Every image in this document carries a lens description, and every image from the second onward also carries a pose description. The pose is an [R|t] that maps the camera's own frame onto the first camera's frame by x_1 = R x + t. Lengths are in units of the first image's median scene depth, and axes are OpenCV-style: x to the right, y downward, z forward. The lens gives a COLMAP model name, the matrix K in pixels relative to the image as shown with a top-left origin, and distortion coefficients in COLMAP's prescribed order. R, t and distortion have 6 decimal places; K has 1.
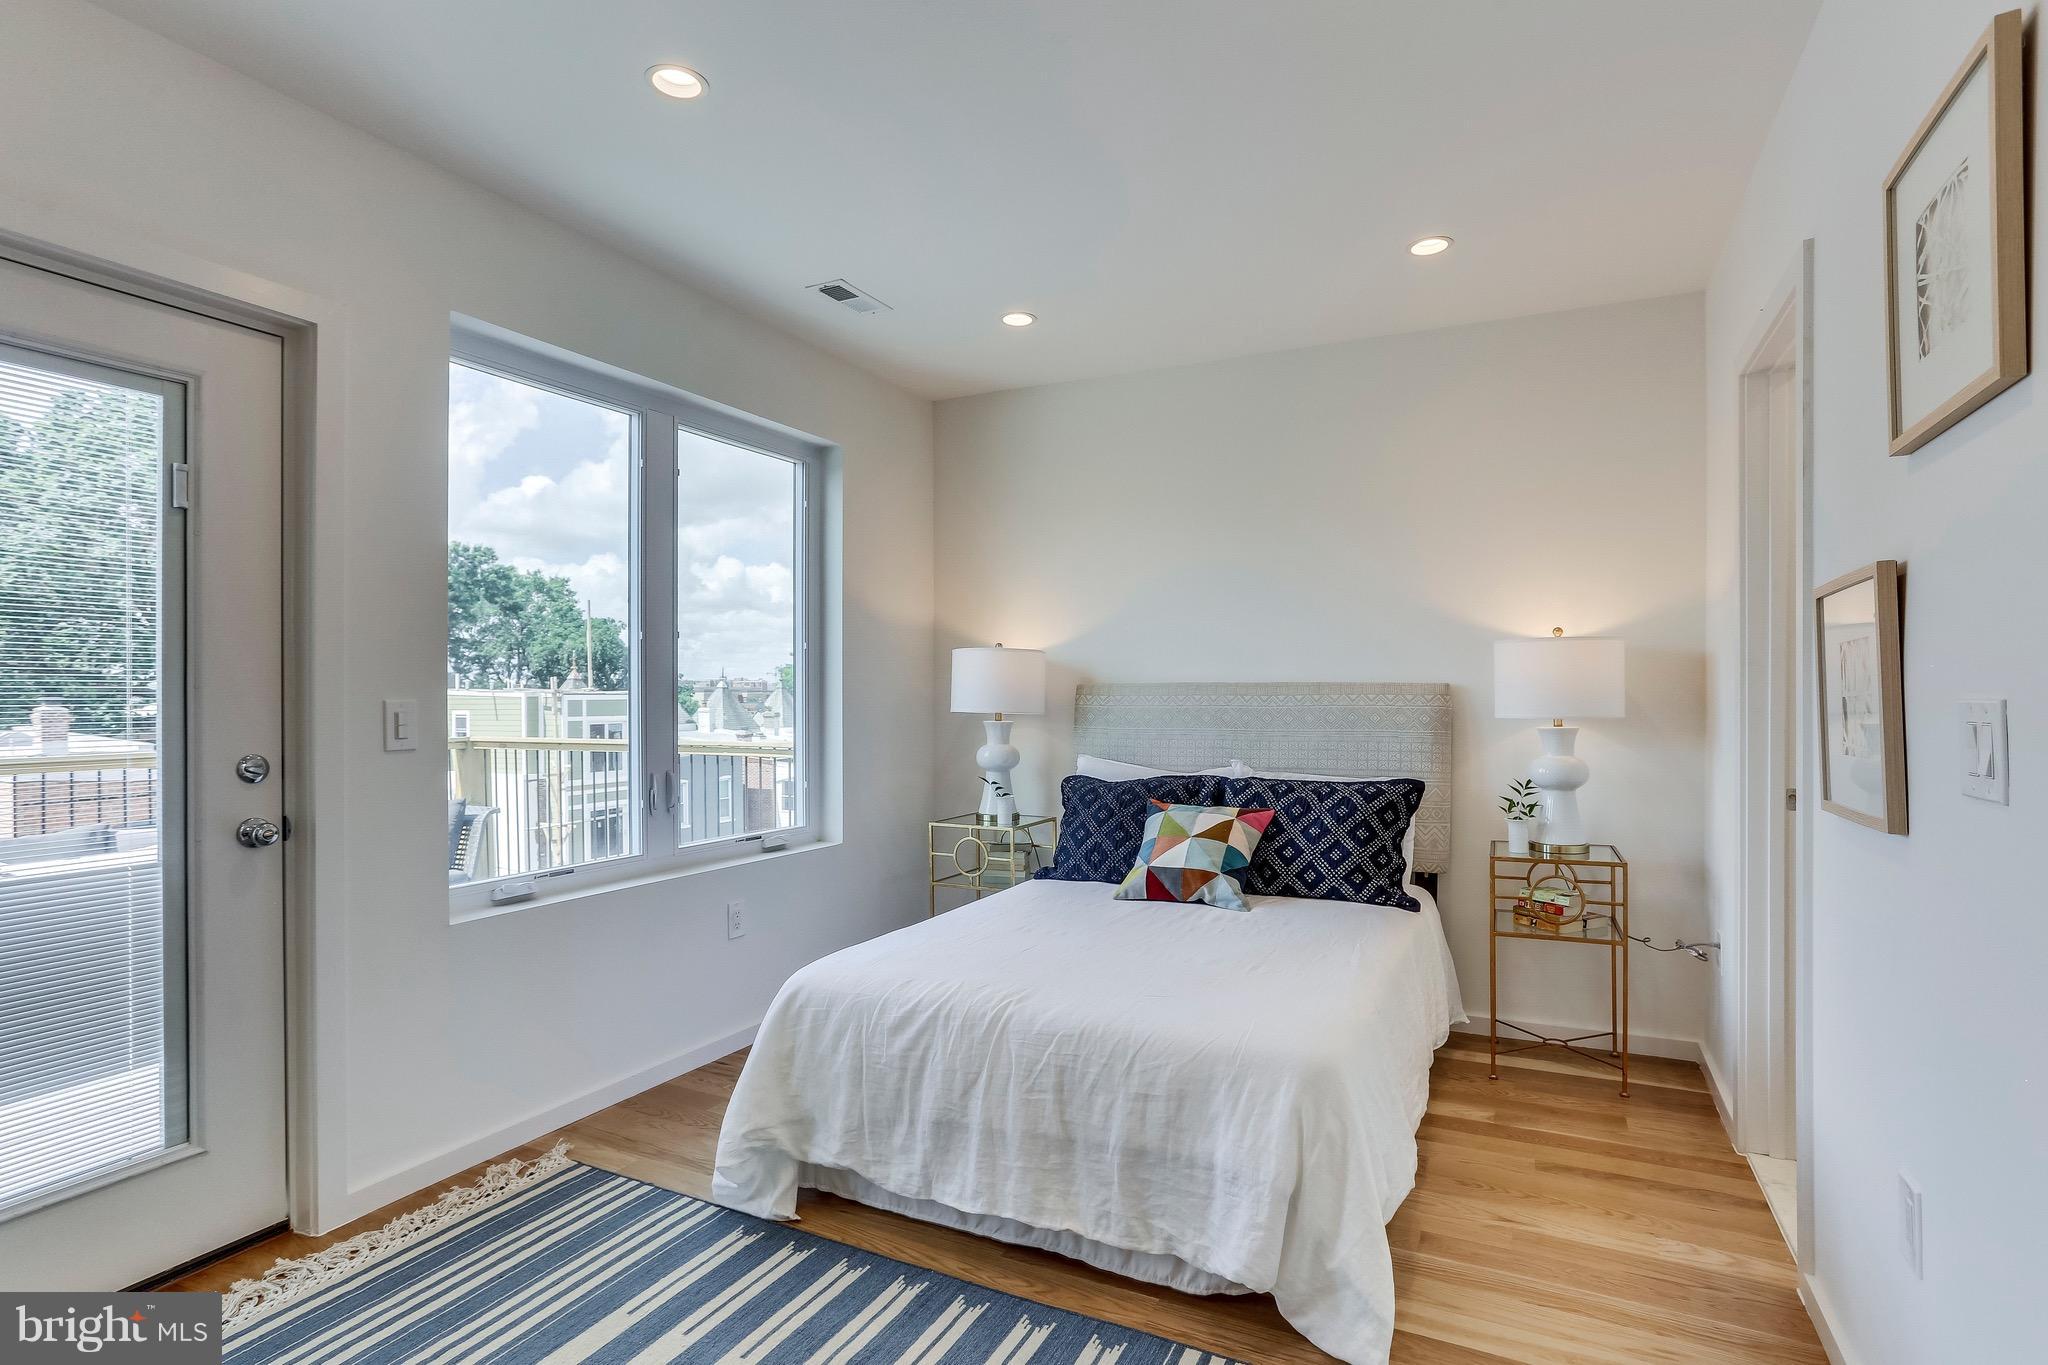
lens RADIAL K [[1044.5, 0, 1024.0], [0, 1044.5, 682.5], [0, 0, 1]] dist [-0.058903, 0.046005]
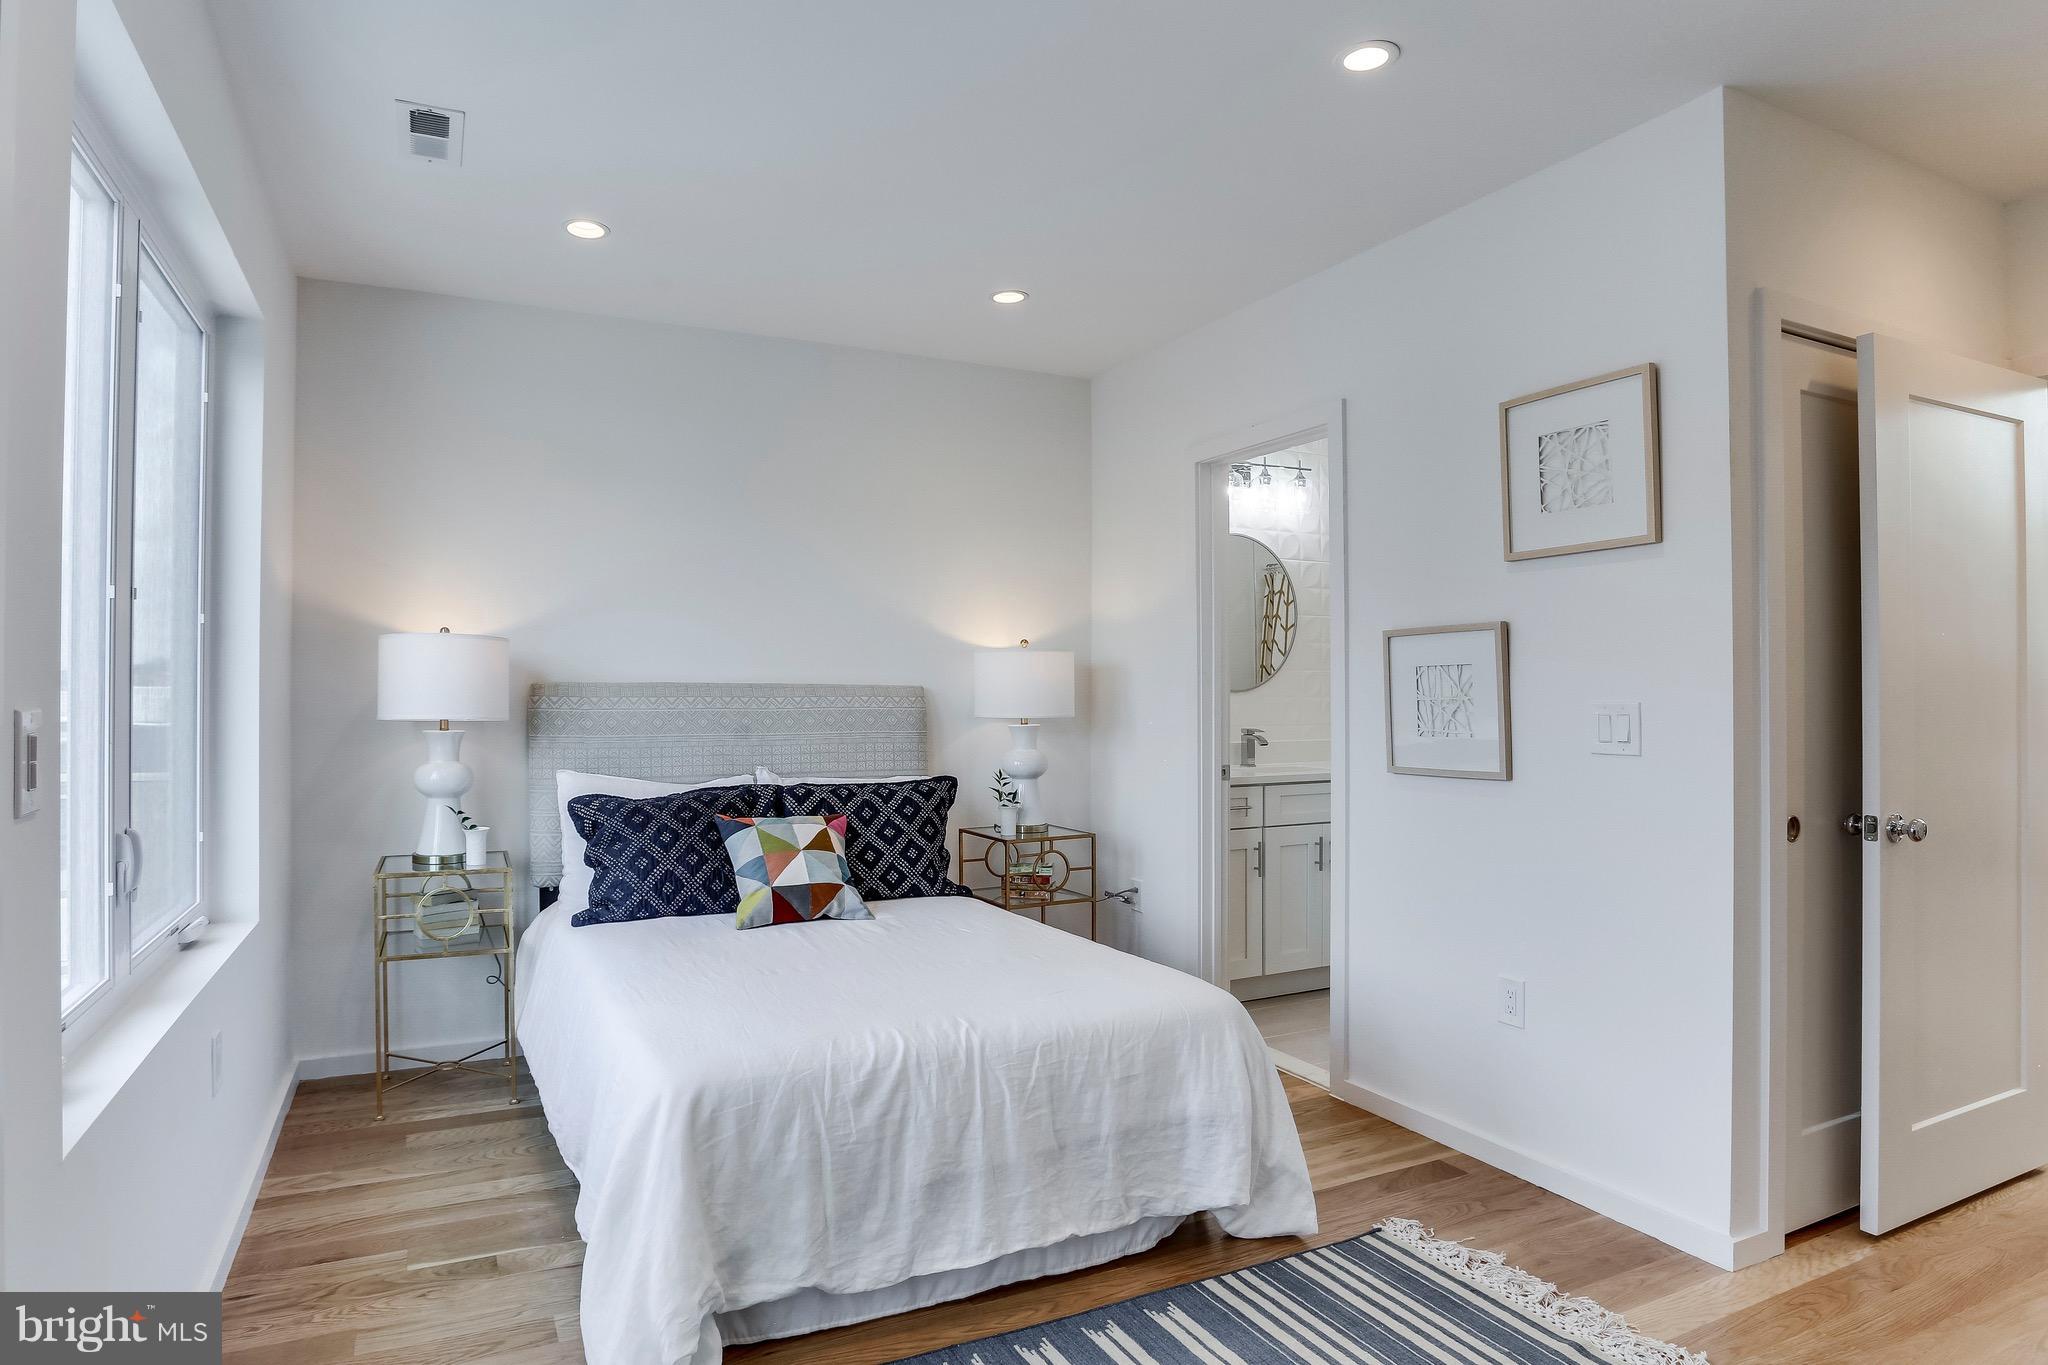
lens RADIAL K [[1145.7, 0, 981.2], [0, 1145.7, 660.3], [0, 0, 1]] dist [-0.069764, 0.000598]
pose [[0.607374, 0.027095, 0.793954, -0.571078], [-0.012521, 0.999621, -0.024535, 0.002186], [-0.794317, 0.004961, 0.607483, 0.261364]]
